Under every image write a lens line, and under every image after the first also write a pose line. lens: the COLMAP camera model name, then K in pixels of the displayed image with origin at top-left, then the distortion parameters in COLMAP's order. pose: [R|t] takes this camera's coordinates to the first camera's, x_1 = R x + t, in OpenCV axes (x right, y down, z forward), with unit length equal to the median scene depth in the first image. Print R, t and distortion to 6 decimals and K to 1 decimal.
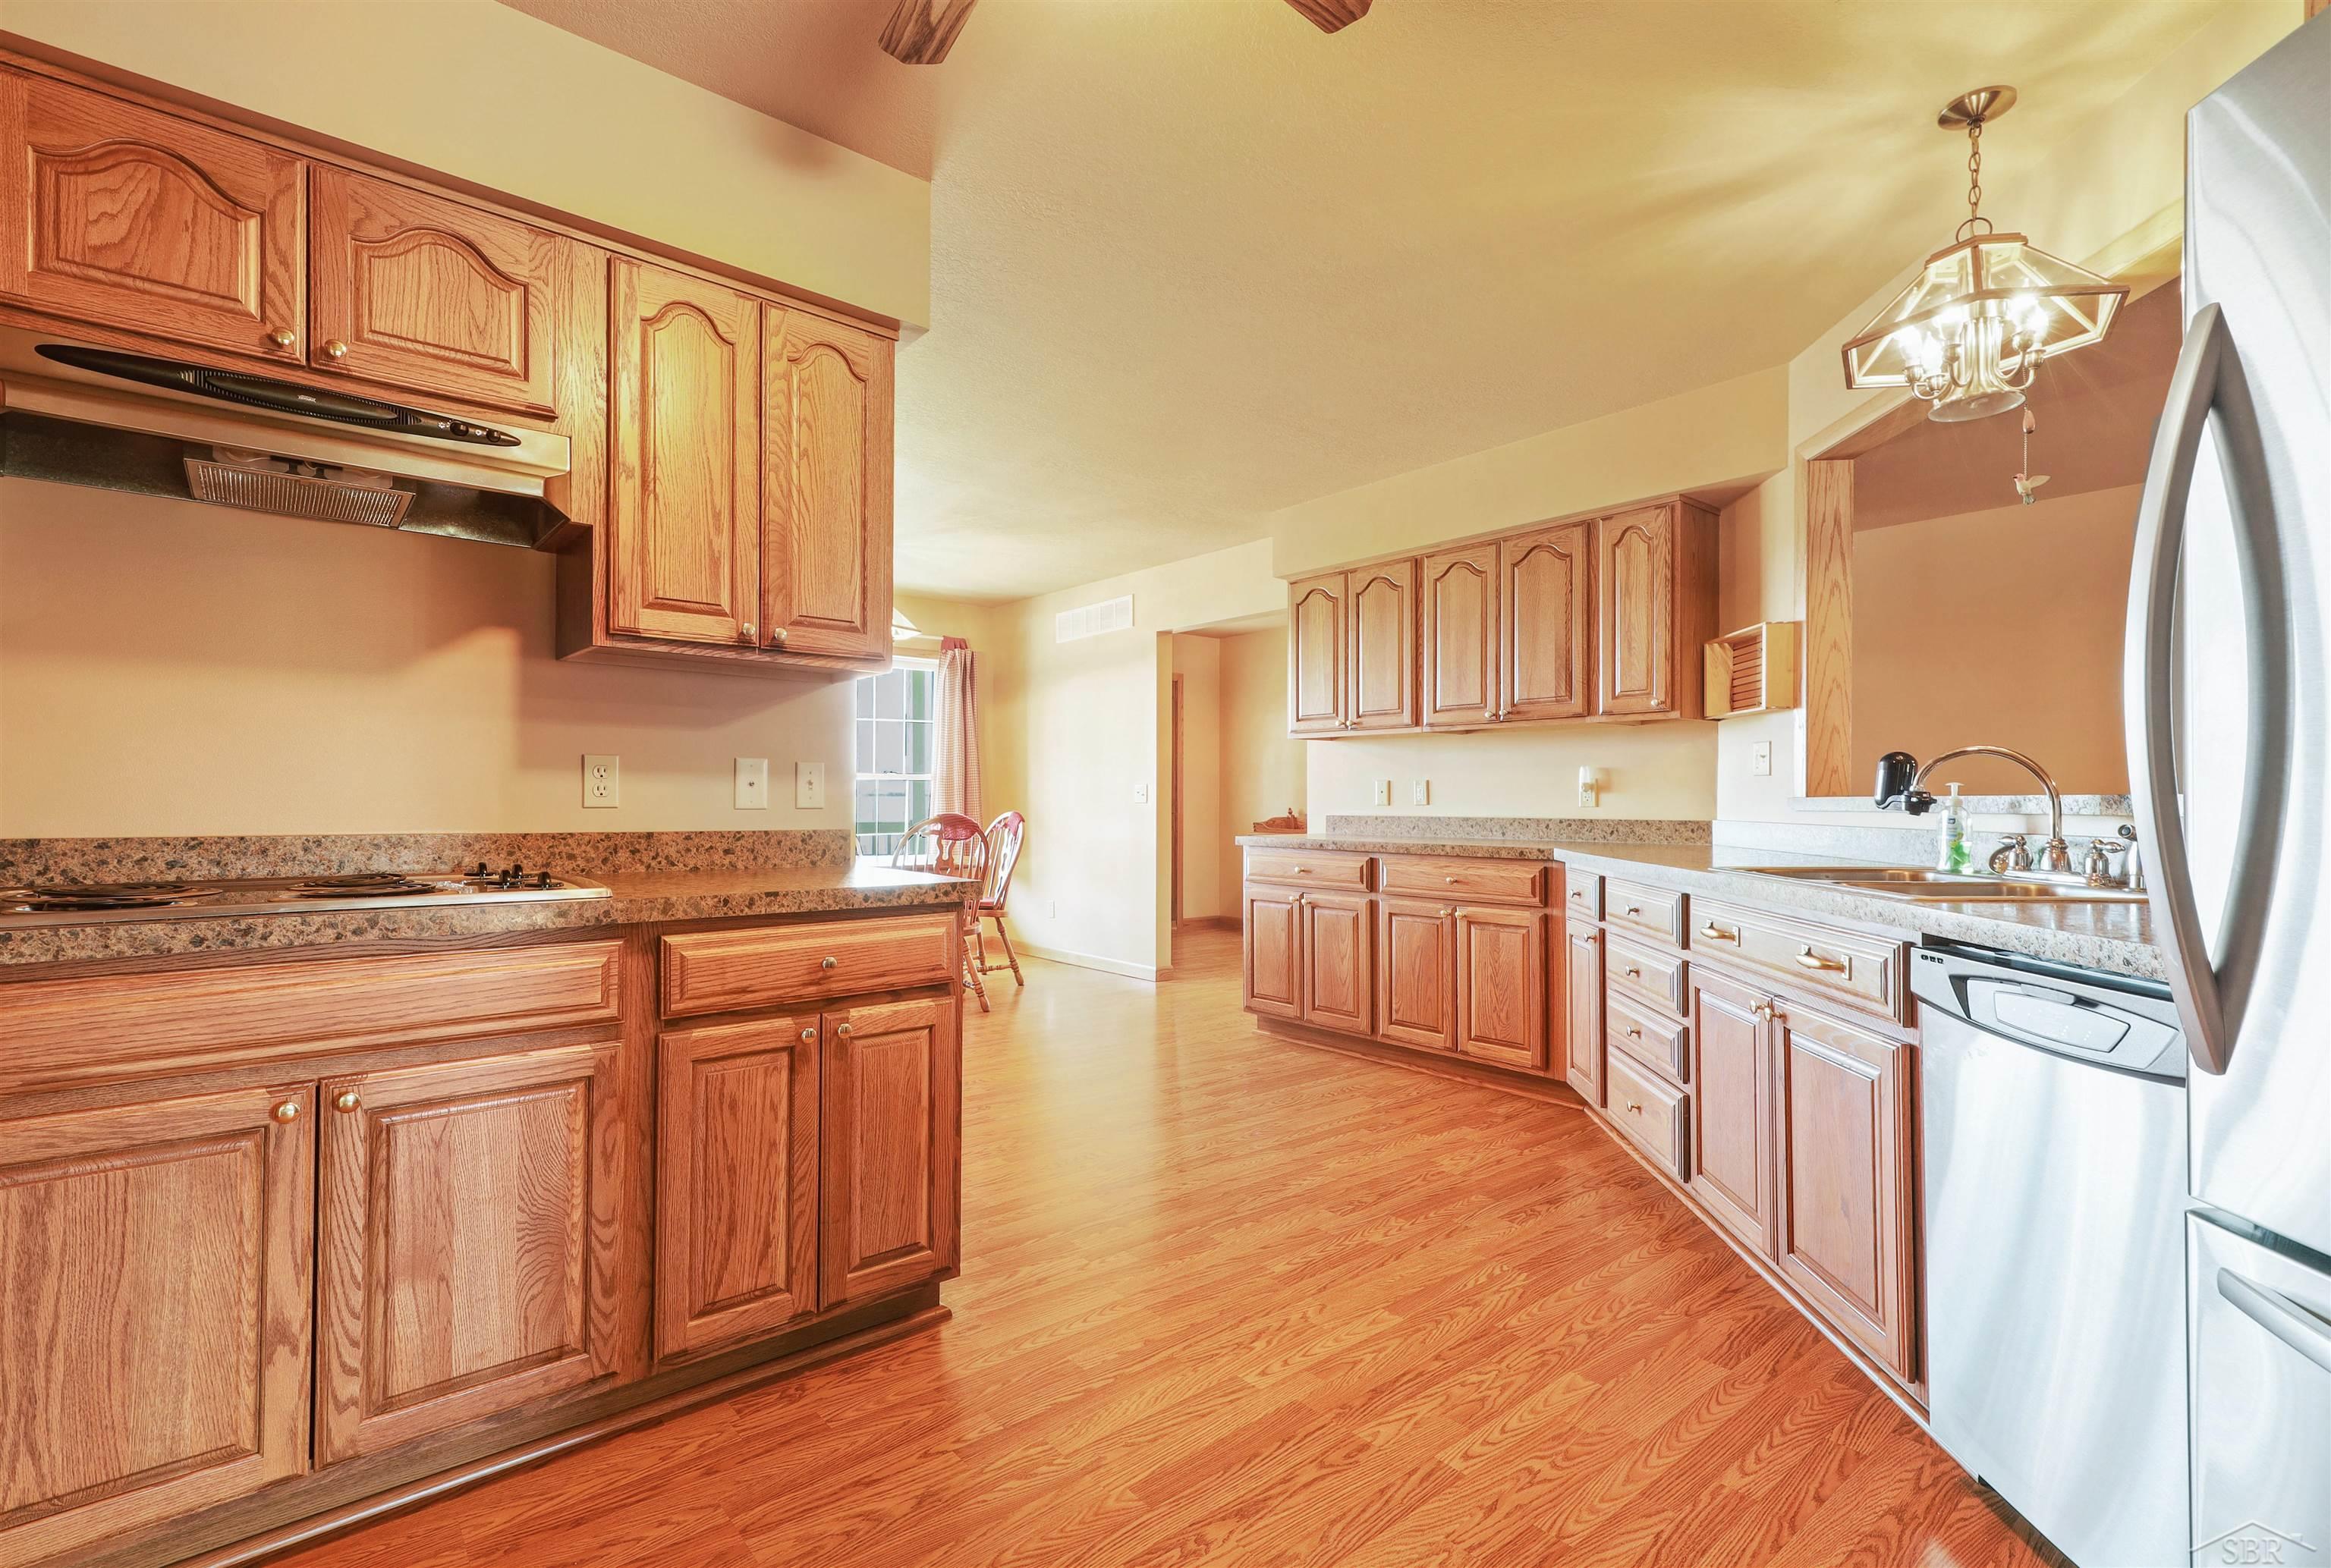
lens RADIAL K [[1079.1, 0, 1174.6], [0, 1079.1, 790.1], [0, 0, 1]] dist [-0.029208, 0.000546]
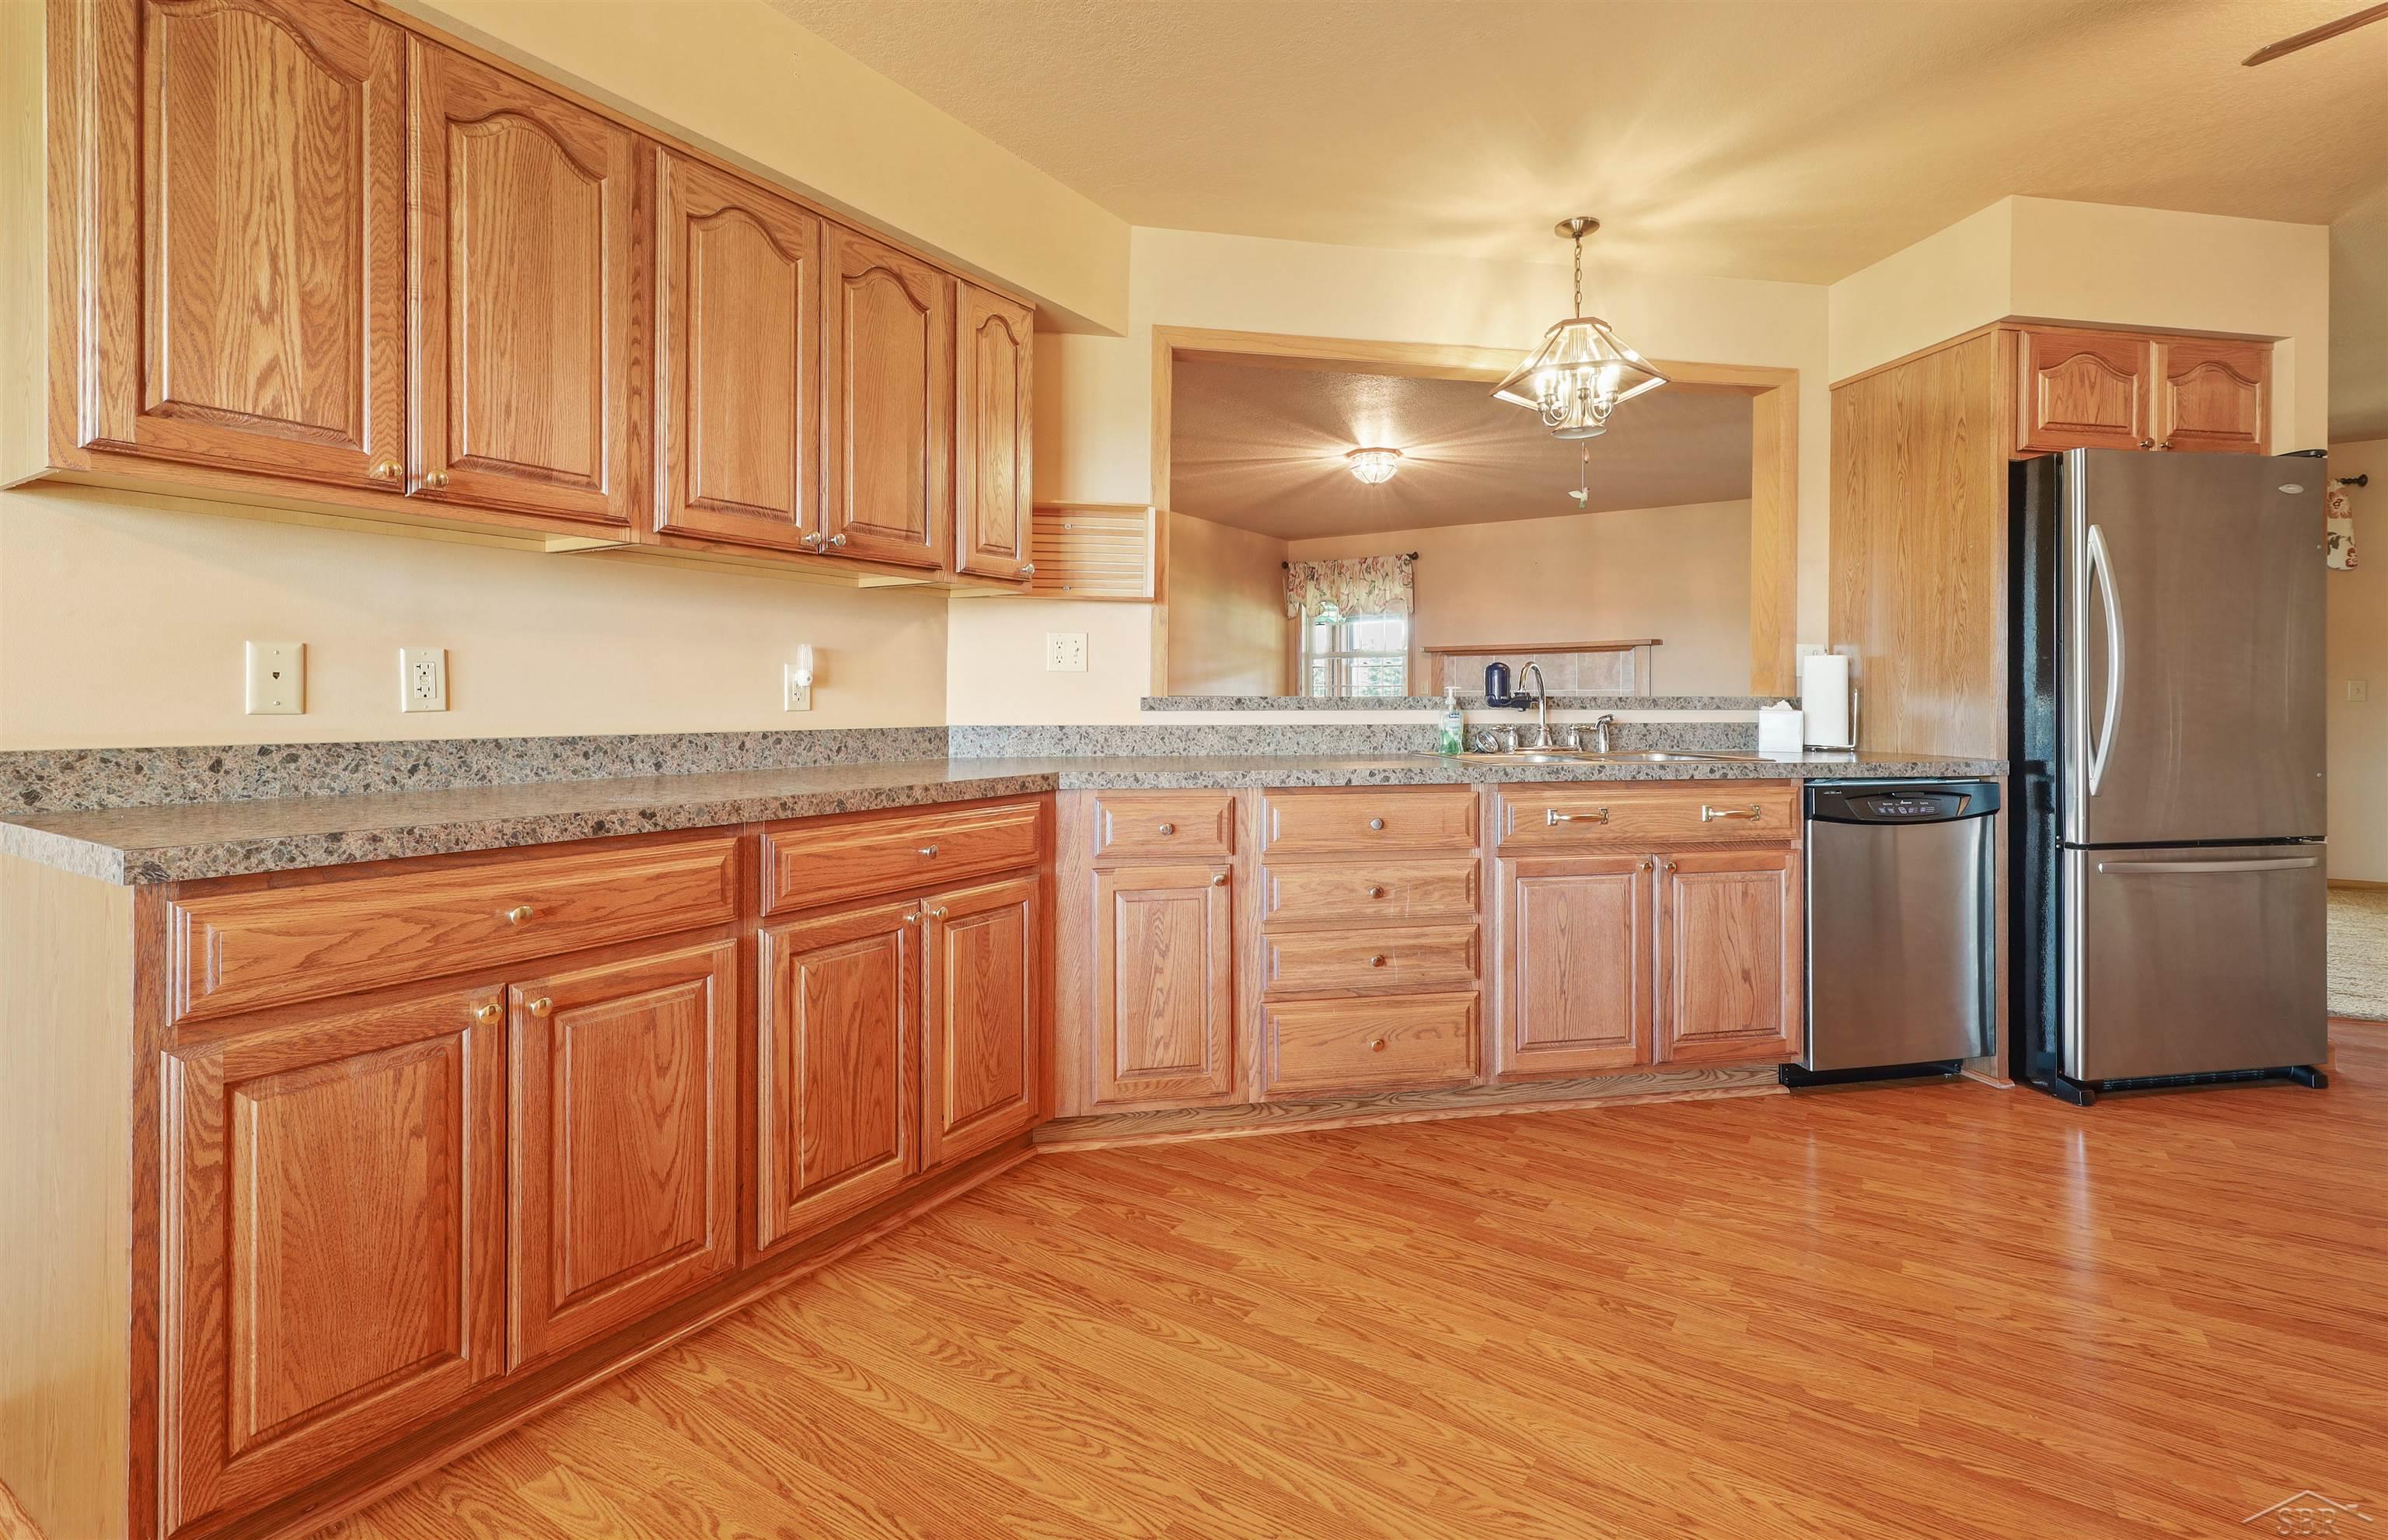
lens RADIAL K [[1098.6, 0, 1150.0], [0, 1098.6, 713.3], [0, 0, 1]] dist [0.003329, 0.000051]
pose [[-0.272695, -0.014252, 0.961995, -0.294235], [-0.013570, 0.999848, 0.010966, 0.008516], [-0.962005, -0.010064, -0.272847, 1.063827]]
